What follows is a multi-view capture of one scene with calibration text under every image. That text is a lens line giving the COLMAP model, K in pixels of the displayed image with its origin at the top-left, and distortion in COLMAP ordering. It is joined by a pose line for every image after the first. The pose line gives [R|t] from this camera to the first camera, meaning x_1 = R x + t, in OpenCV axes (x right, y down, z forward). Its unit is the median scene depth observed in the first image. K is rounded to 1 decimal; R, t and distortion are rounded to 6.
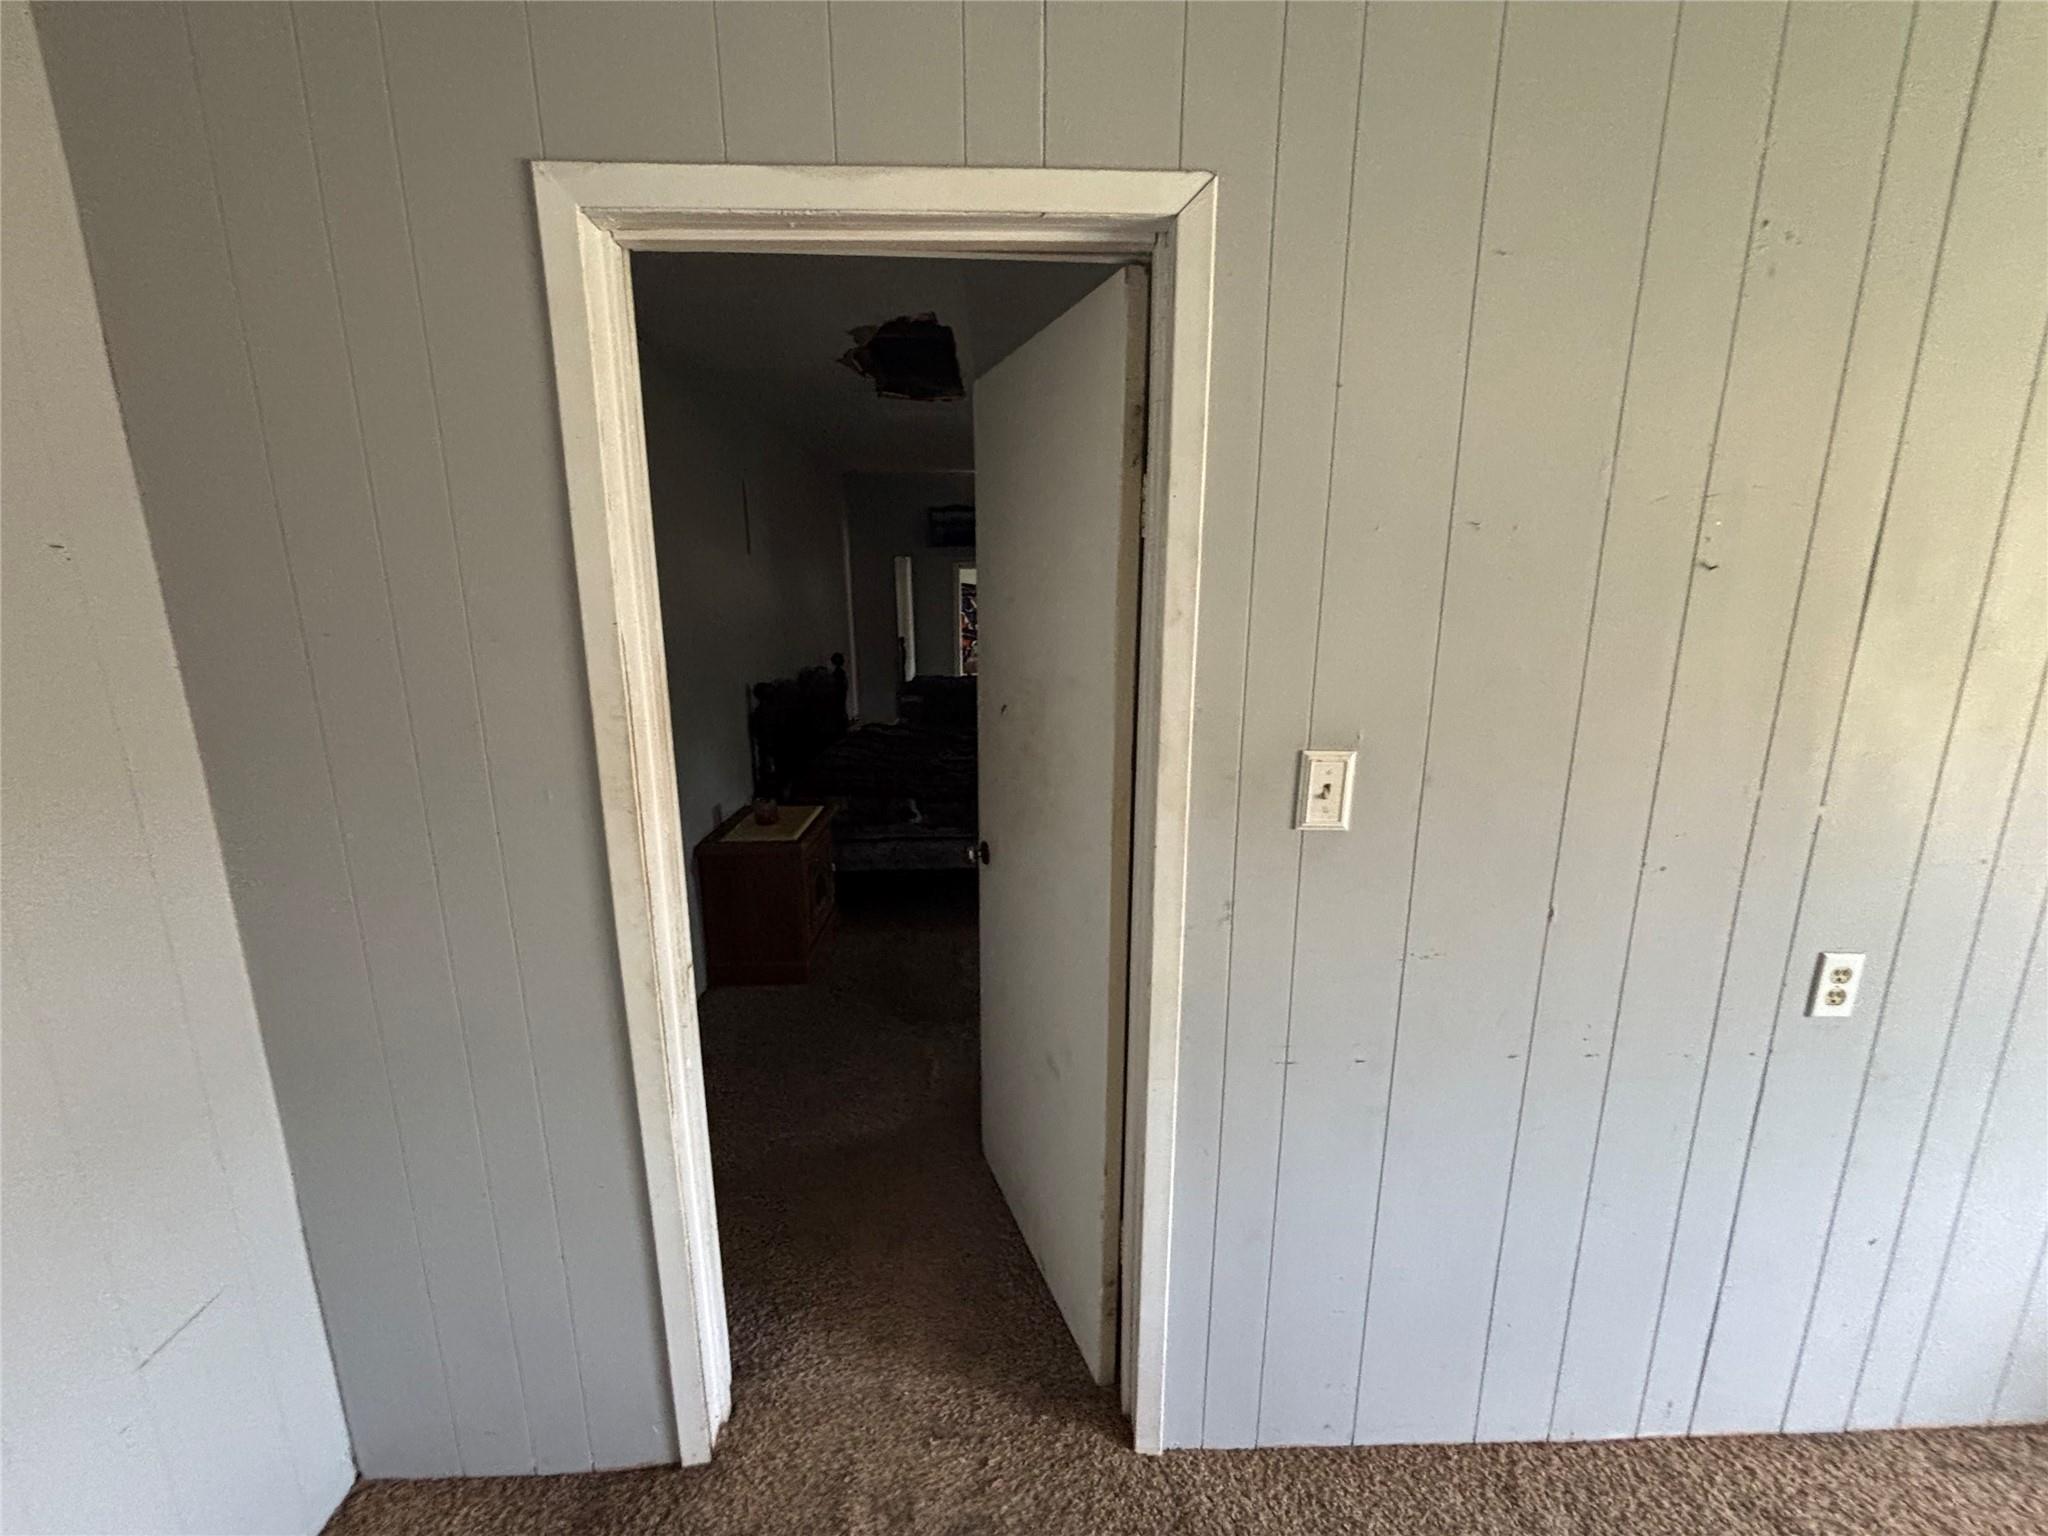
lens RADIAL K [[825.3, 0, 1024.0], [0, 825.3, 768.0], [0, 0, 1]] dist [0.000035, 0.000002]
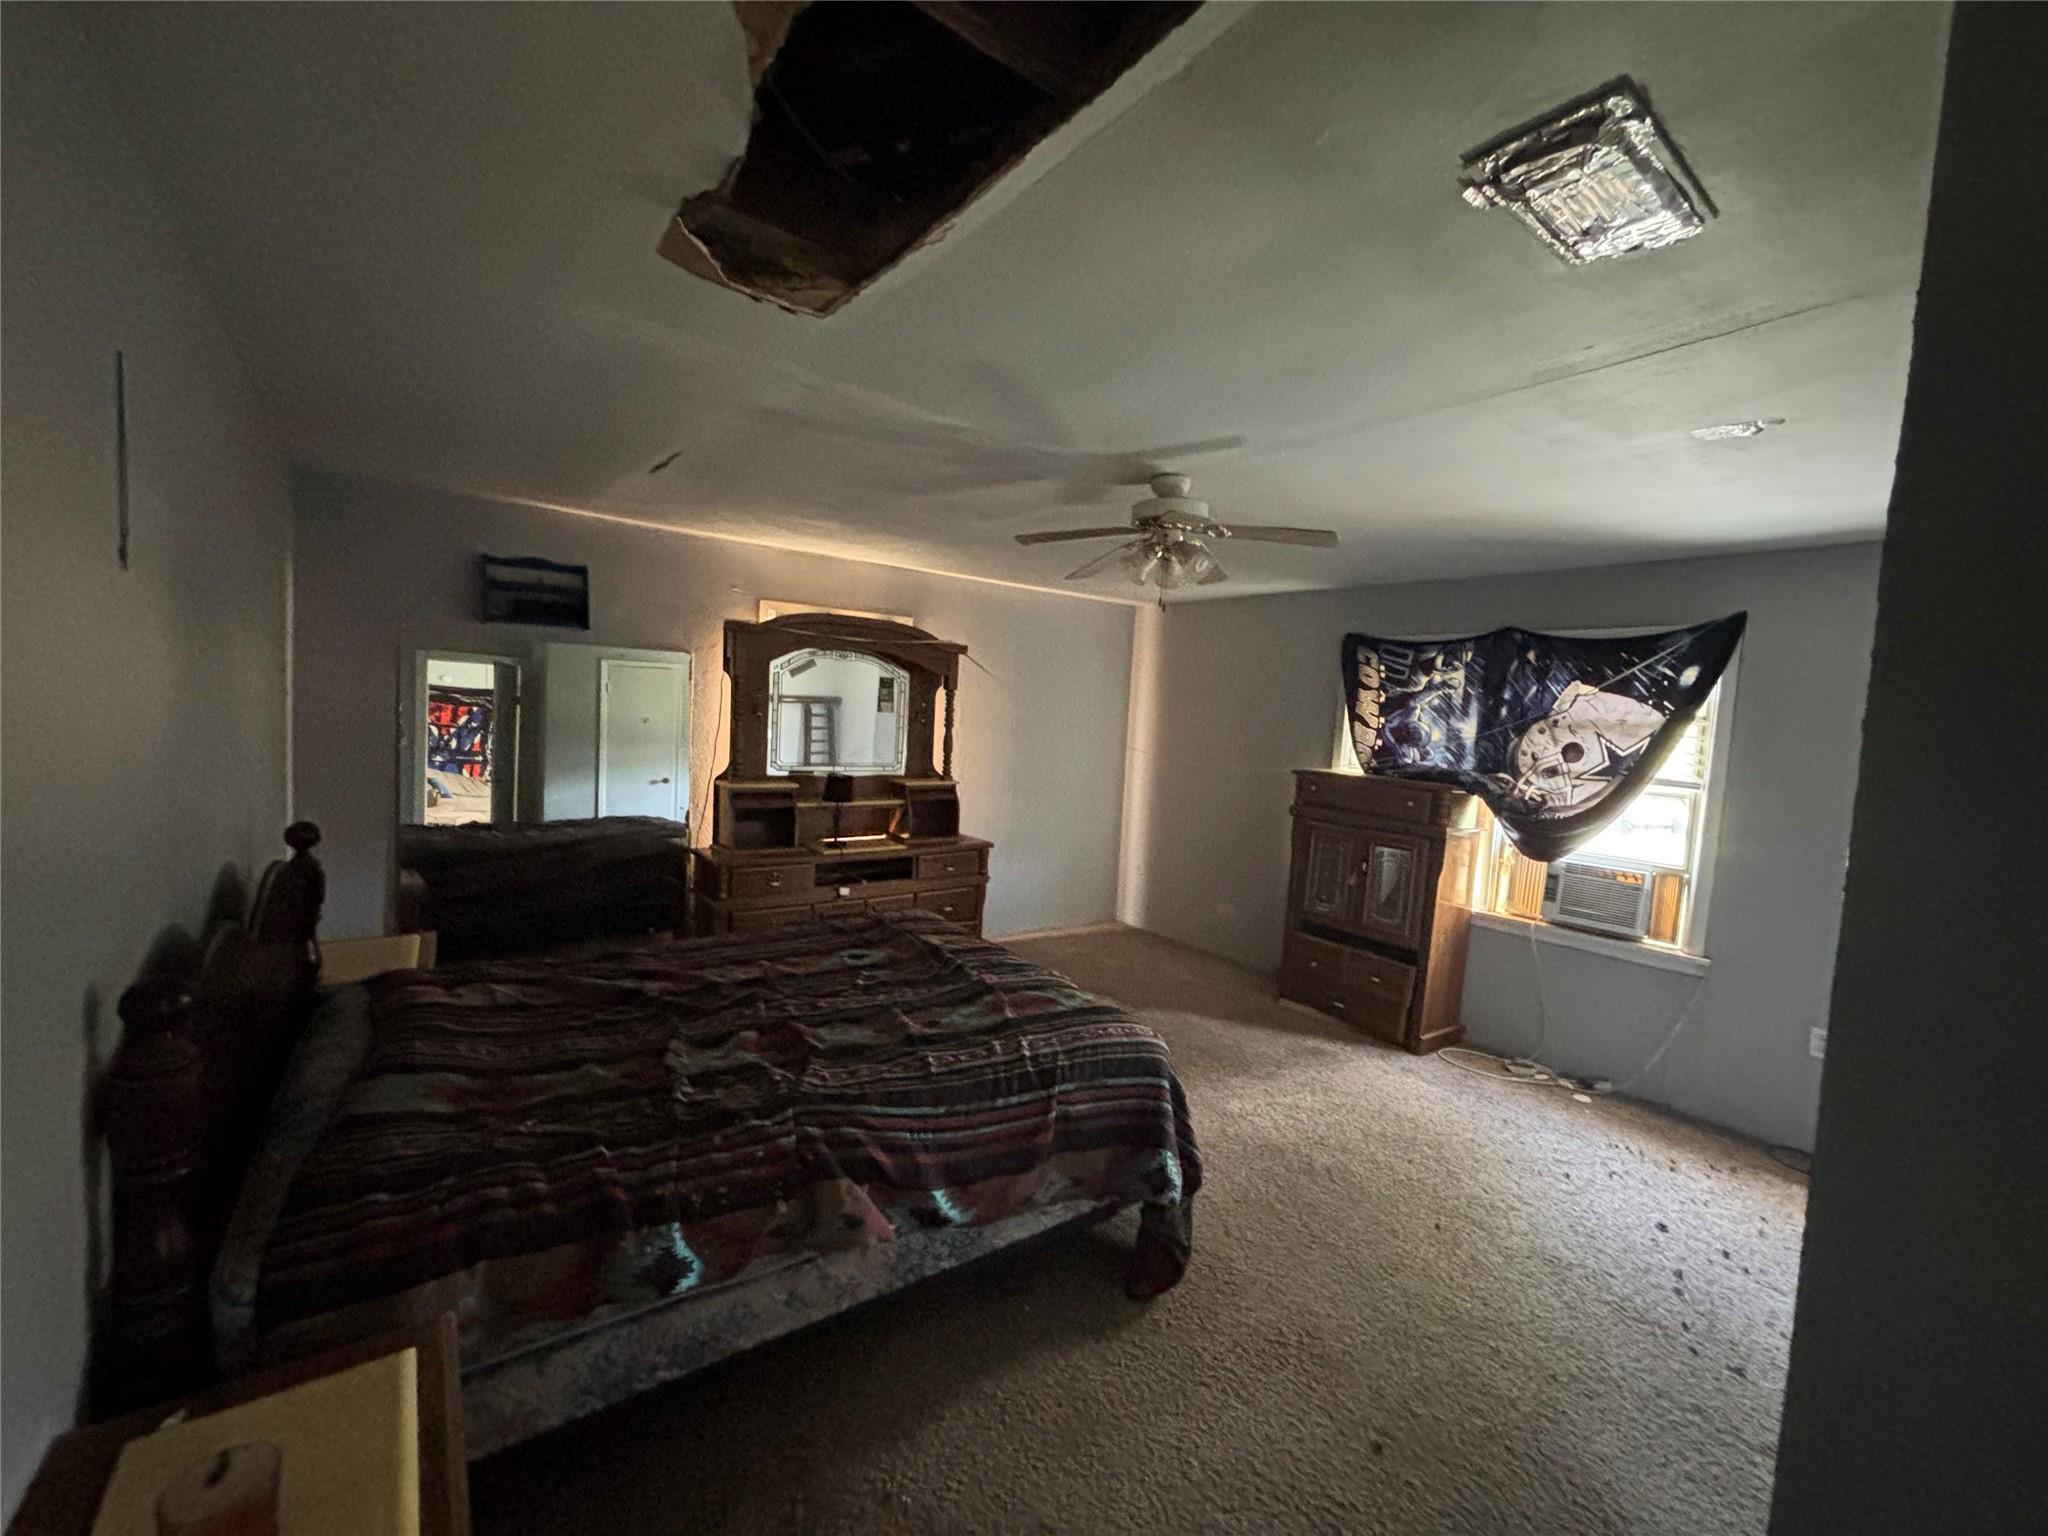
lens RADIAL K [[819.2, 0, 1013.9], [0, 819.2, 773.9], [0, 0, 1]] dist [0.000637, 0.000029]
pose [[0.812074, 0.010608, 0.583458, -0.170732], [0.065625, 0.991832, -0.109372, -0.090199], [-0.579853, 0.127107, 0.804745, 0.401531]]
